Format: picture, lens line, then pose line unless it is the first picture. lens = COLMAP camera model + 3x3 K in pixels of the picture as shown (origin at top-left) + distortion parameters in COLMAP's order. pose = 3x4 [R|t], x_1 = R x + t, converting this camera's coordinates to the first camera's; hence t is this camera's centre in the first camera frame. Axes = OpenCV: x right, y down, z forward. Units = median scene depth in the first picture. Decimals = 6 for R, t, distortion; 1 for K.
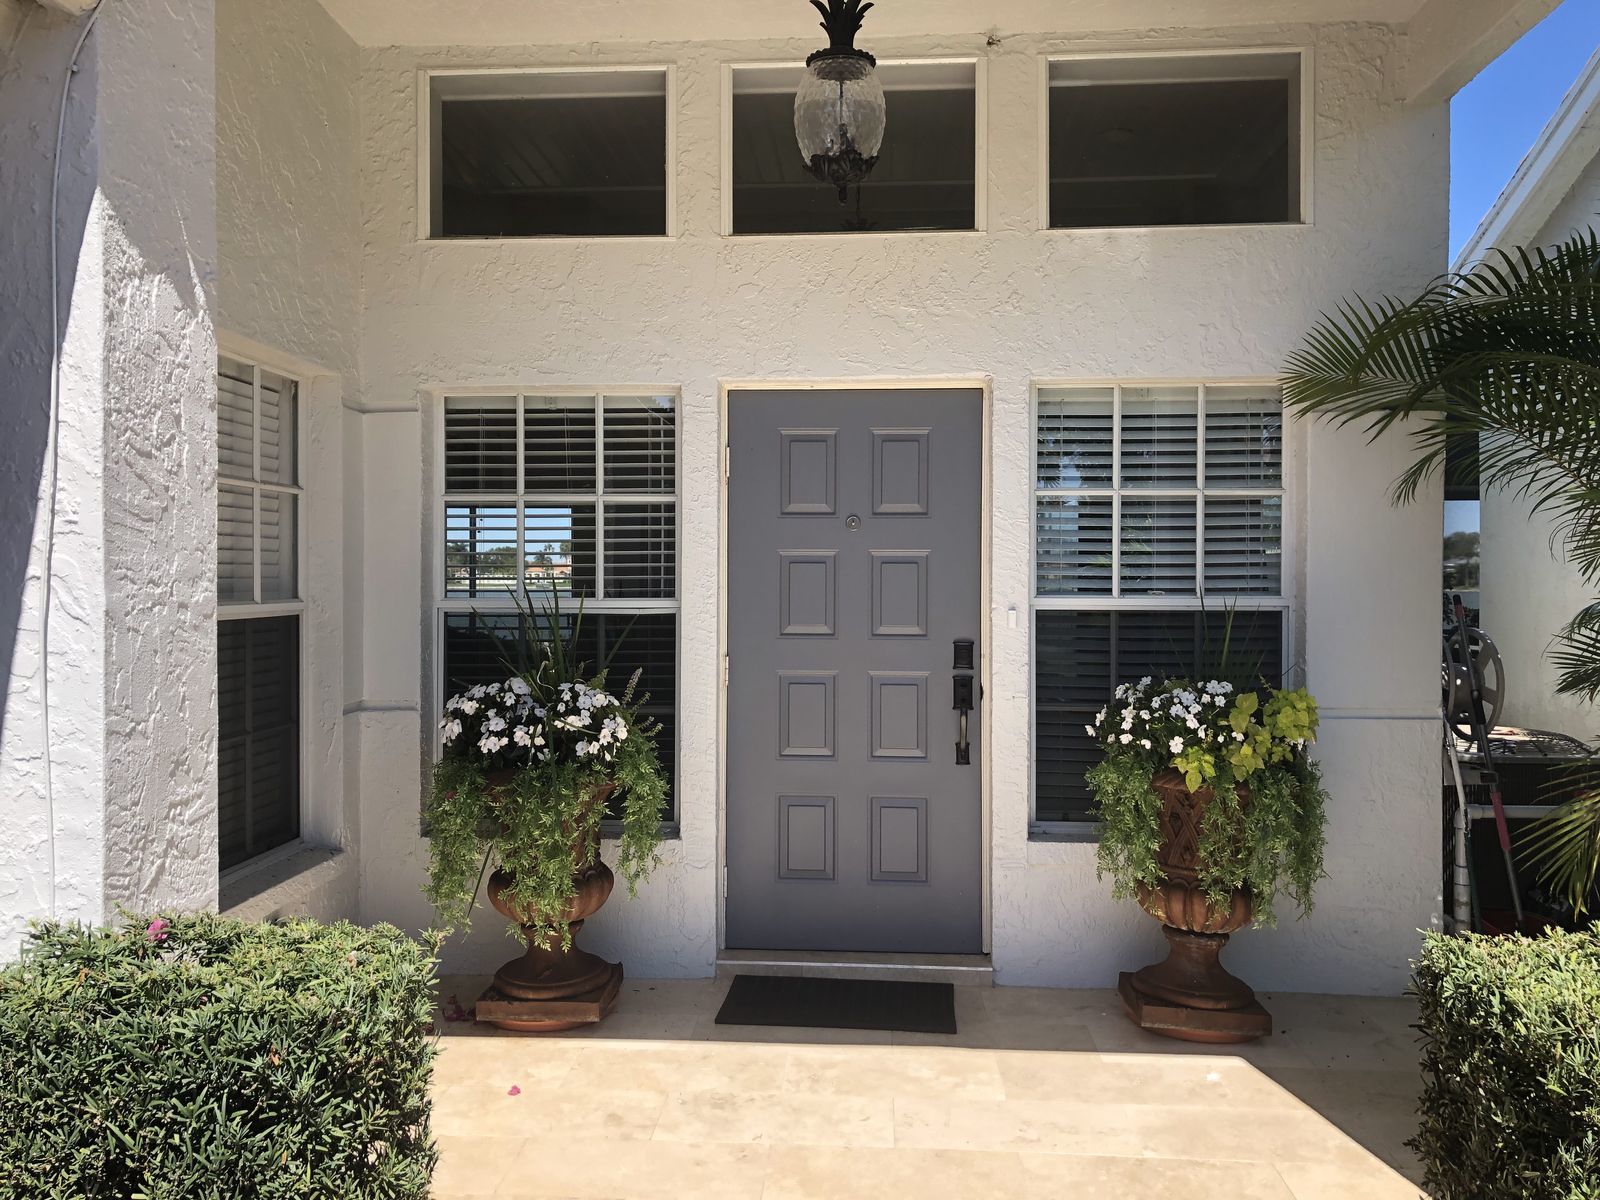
lens RADIAL K [[1202.1, 0, 800.0], [0, 1202.1, 600.0], [0, 0, 1]] dist [0.003640, -0.000327]
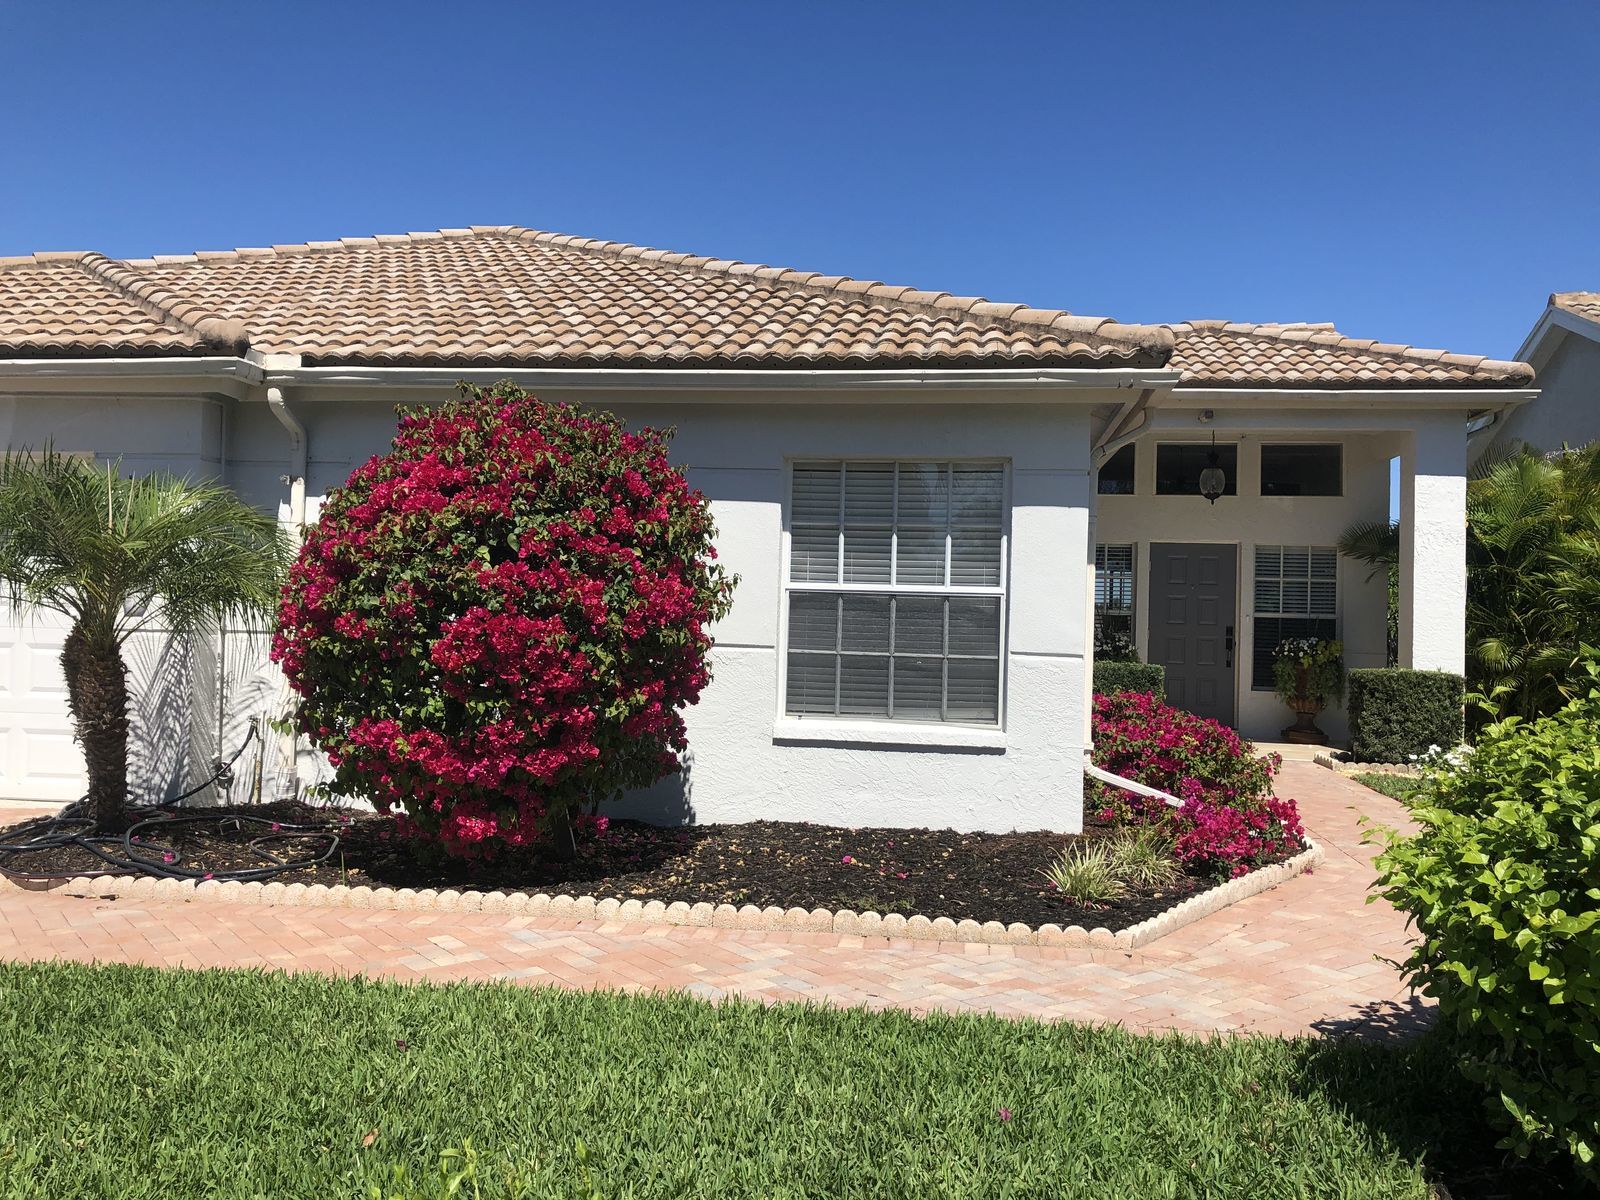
lens RADIAL K [[1307.3, 0, 793.8], [0, 1307.3, 643.5], [0, 0, 1]] dist [0.003646, 0.000003]
pose [[0.998552, 0.020439, -0.049764, -0.822840], [-0.021085, 0.999700, -0.012482, 0.143806], [0.049494, 0.013514, 0.998683, -2.432232]]
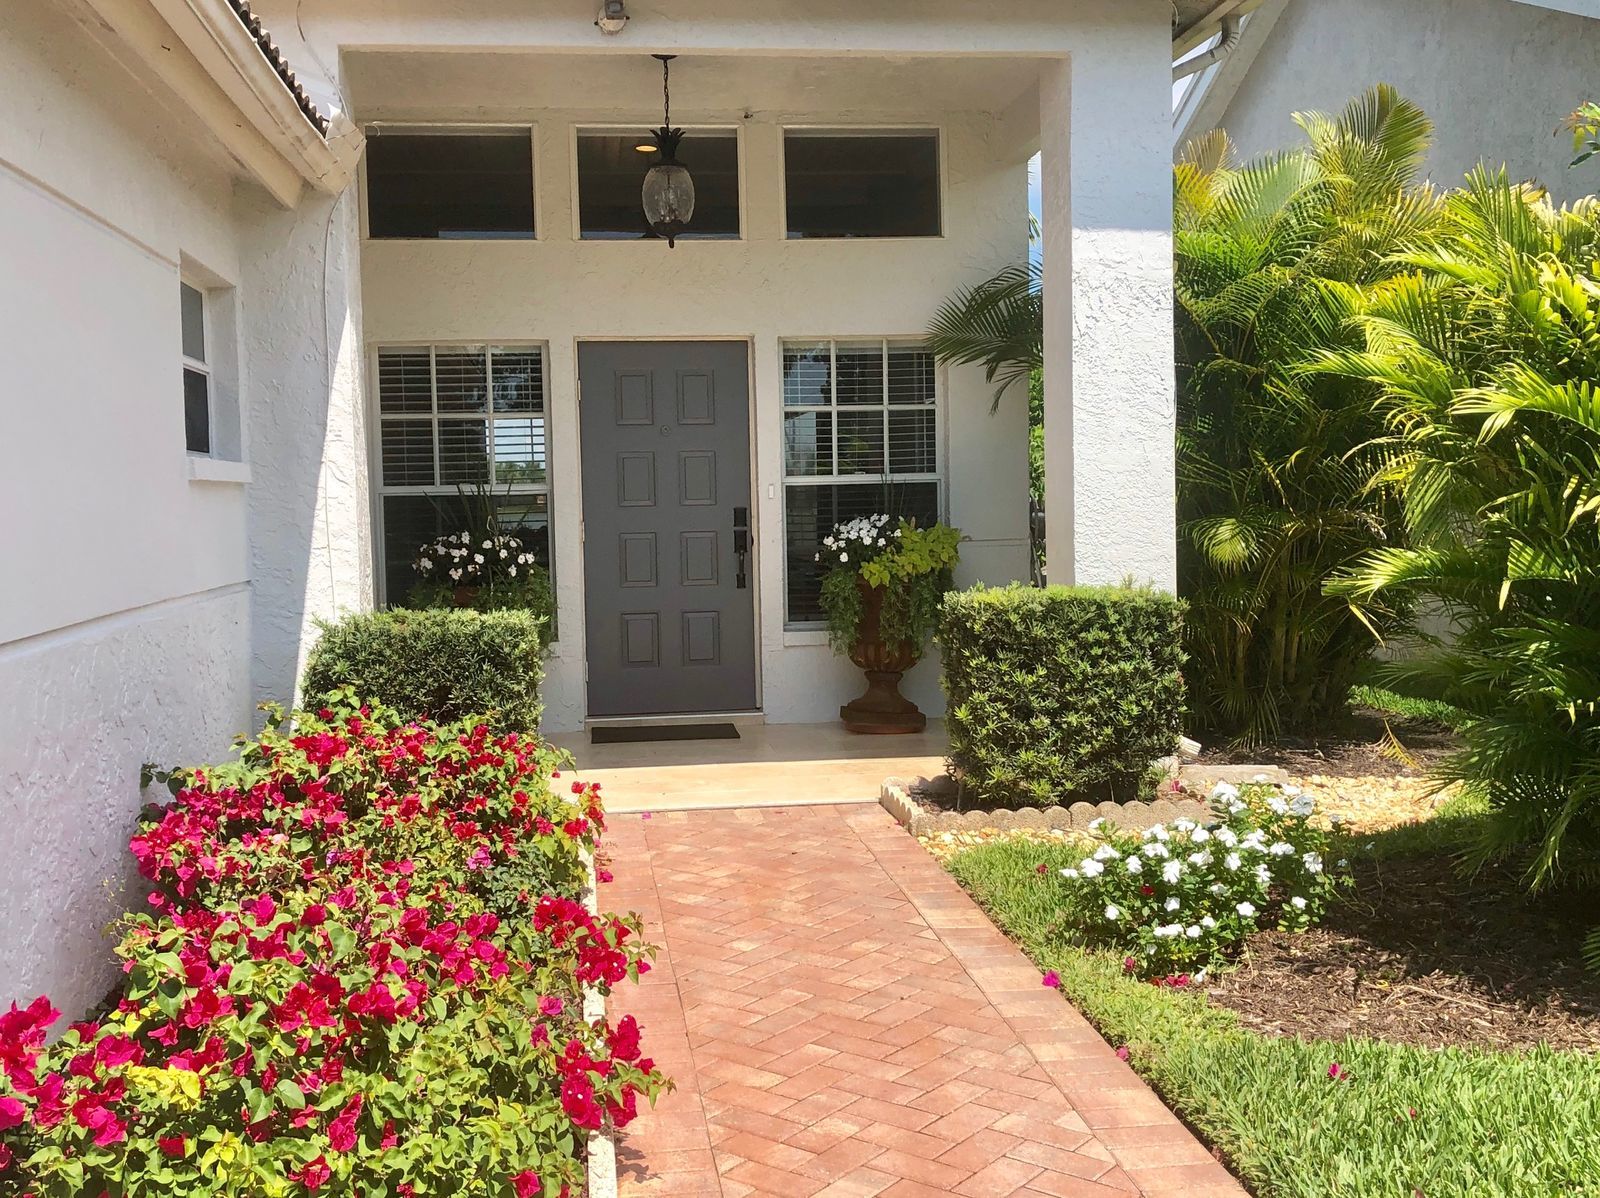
lens RADIAL K [[1578.2, 0, 800.0], [0, 1578.2, 599.0], [0, 0, 1]] dist [0.012479, 0.002655]
pose [[0.979332, -0.035373, 0.199143, -0.194396], [0.026733, 0.998588, 0.045913, 0.061565], [-0.200486, -0.039640, 0.978894, -0.993626]]
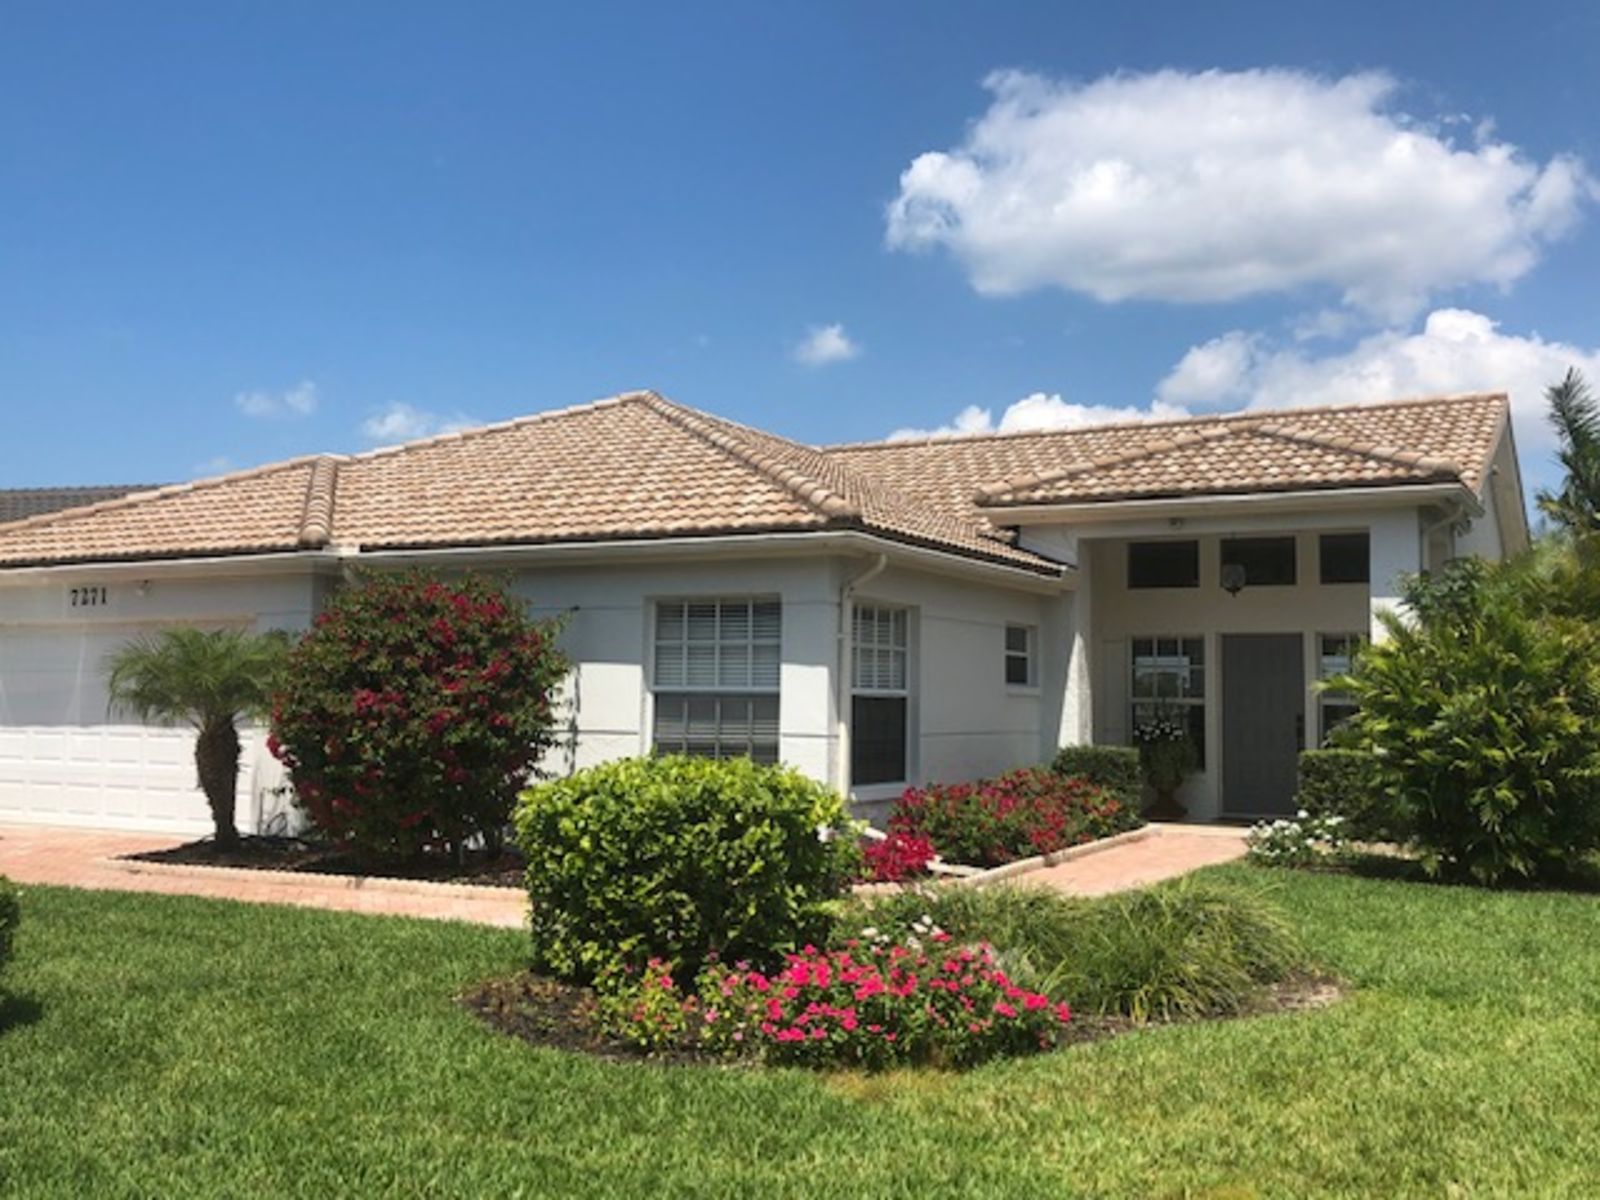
lens RADIAL K [[1578.2, 0, 800.0], [0, 1578.2, 600.0], [0, 0, 1]] dist [0.012479, 0.002655]
pose [[0.899313, -0.017334, -0.436962, 0.786836], [-0.022050, 0.996146, -0.084898, 0.117456], [0.436750, 0.085985, 0.895464, -3.305963]]
